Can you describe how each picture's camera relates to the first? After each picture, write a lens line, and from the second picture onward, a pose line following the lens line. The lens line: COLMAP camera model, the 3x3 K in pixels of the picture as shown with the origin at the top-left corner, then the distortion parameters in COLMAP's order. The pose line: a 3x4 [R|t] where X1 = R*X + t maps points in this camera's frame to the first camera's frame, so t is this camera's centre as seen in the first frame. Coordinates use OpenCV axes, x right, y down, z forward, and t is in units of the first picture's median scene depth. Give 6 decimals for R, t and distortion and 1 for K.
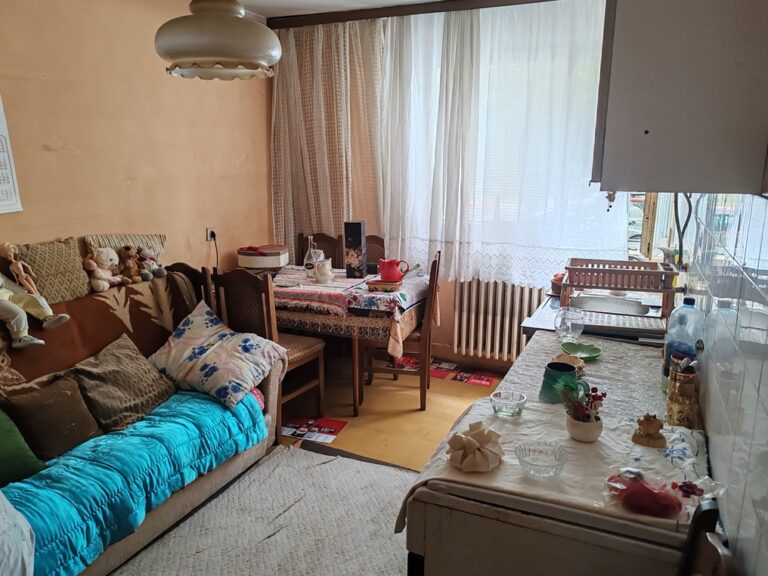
lens RADIAL K [[587.9, 0, 386.5], [0, 587.9, 292.0], [0, 0, 1]] dist [0.039342, -0.031824]
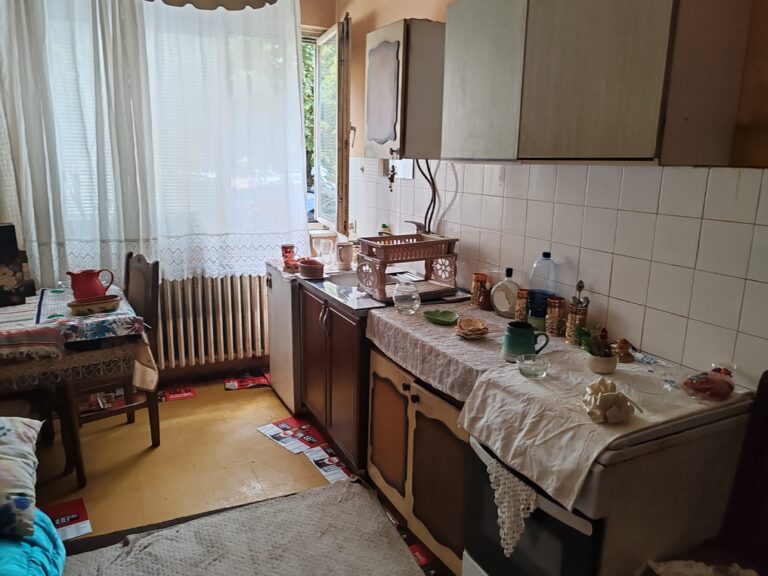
lens RADIAL K [[587.9, 0, 385.7], [0, 587.9, 284.0], [0, 0, 1]] dist [0.039342, -0.031824]
pose [[0.630506, -0.163578, 0.758752, -0.363915], [0.157707, 0.984148, 0.081119, -0.043034], [-0.759993, 0.068514, 0.646309, 0.232677]]
